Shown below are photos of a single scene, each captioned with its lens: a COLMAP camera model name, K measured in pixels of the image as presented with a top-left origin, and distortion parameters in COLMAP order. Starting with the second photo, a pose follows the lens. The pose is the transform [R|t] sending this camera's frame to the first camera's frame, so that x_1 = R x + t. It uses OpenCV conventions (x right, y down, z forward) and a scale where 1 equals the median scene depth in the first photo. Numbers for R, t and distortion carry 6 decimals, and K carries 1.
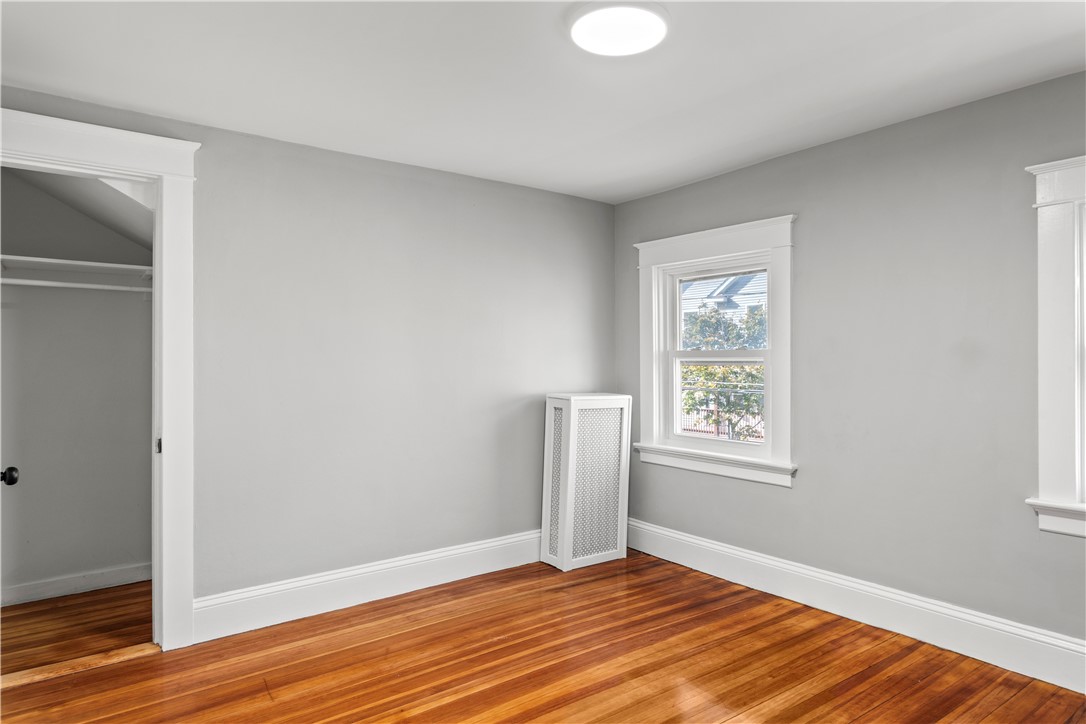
lens RADIAL K [[647.9, 0, 543.0], [0, 647.9, 362.0], [0, 0, 1]] dist [-0.000143, 0.000092]
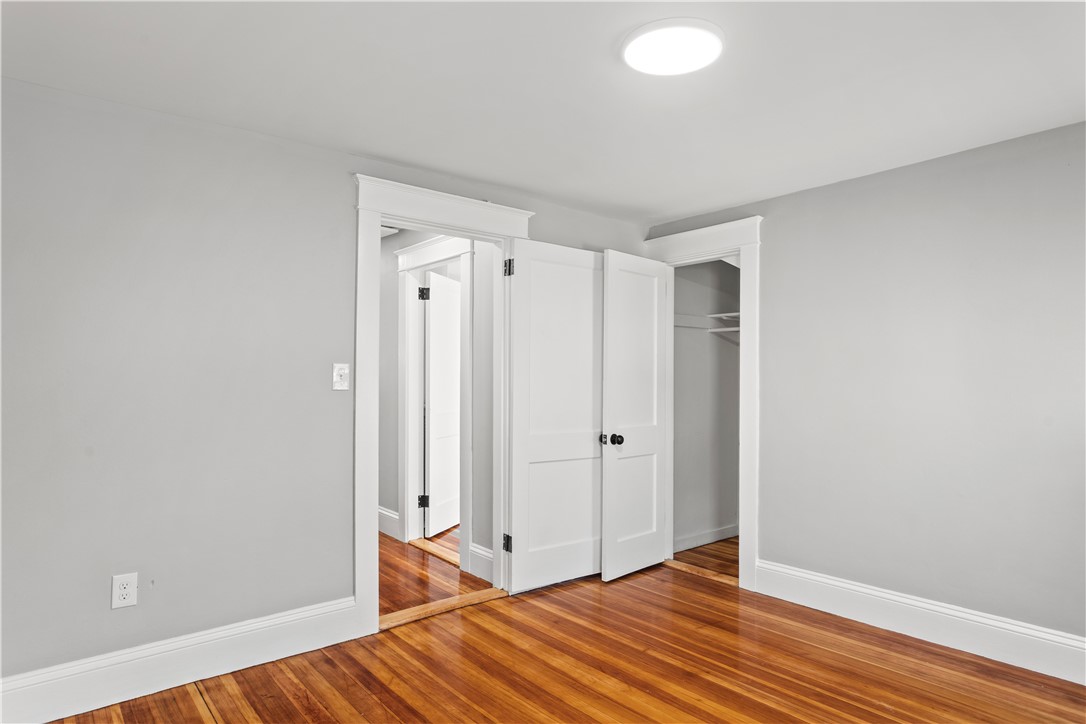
lens RADIAL K [[629.1, 0, 542.4], [0, 629.1, 377.9], [0, 0, 1]] dist [0.000456, 0.000303]
pose [[0.046675, 0.006045, -0.998892, 0.748752], [0.000573, 0.999981, 0.006079, -0.014641], [0.998910, -0.000856, 0.046671, 0.509065]]
